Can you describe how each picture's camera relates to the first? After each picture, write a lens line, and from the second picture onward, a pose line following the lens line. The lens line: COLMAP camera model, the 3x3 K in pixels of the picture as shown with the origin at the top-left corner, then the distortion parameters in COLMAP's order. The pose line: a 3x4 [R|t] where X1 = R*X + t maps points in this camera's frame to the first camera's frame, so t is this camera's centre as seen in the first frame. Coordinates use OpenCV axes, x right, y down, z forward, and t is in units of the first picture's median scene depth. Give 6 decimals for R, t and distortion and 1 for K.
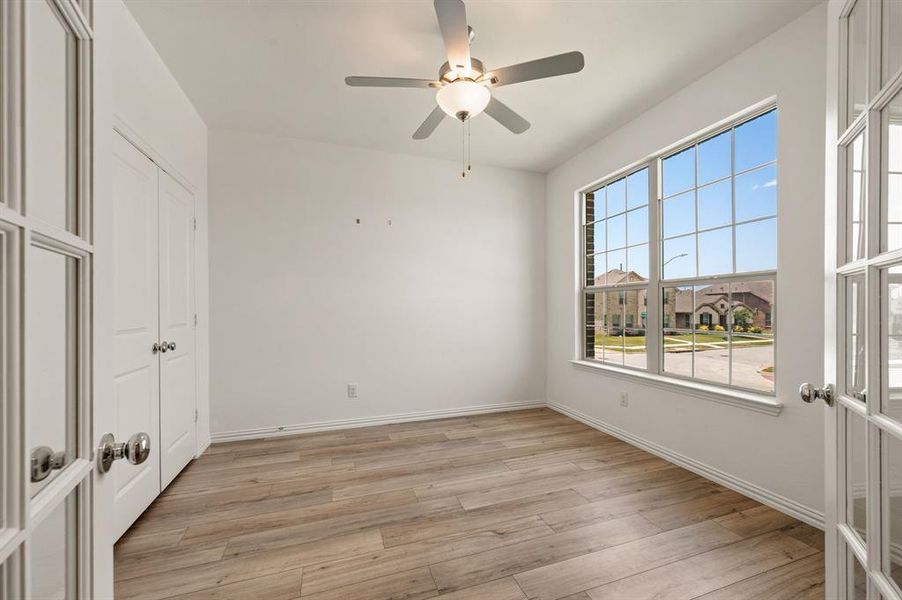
lens RADIAL K [[350.3, 0, 450.2], [0, 350.3, 307.1], [0, 0, 1]] dist [-0.000114, -0.000002]
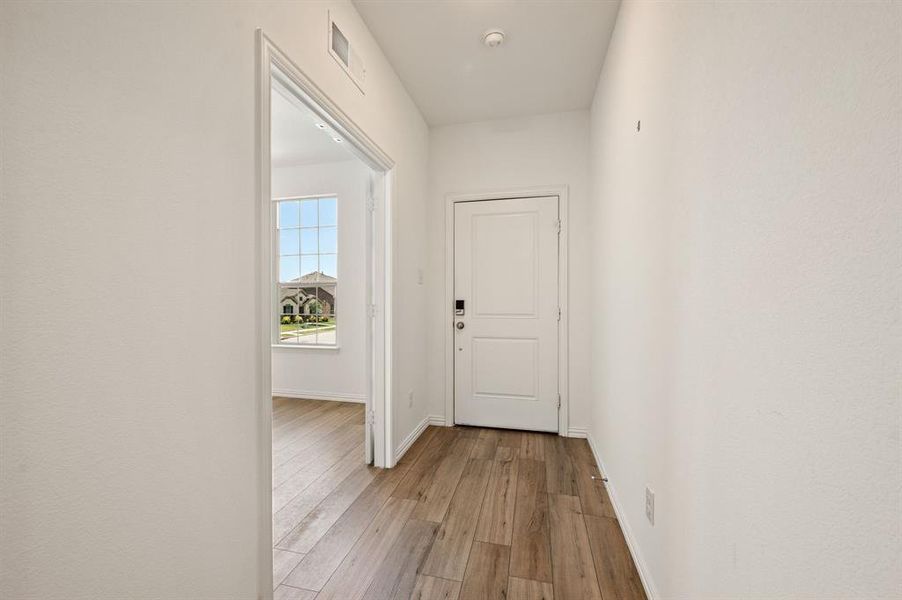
lens RADIAL K [[356.8, 0, 455.6], [0, 356.8, 303.2], [0, 0, 1]] dist [0.000213, 0.000078]
pose [[0.480329, -0.003667, 0.877080, -0.101947], [-0.005728, 0.999957, 0.007318, 0.000076], [-0.877069, -0.008539, 0.480288, -0.110497]]
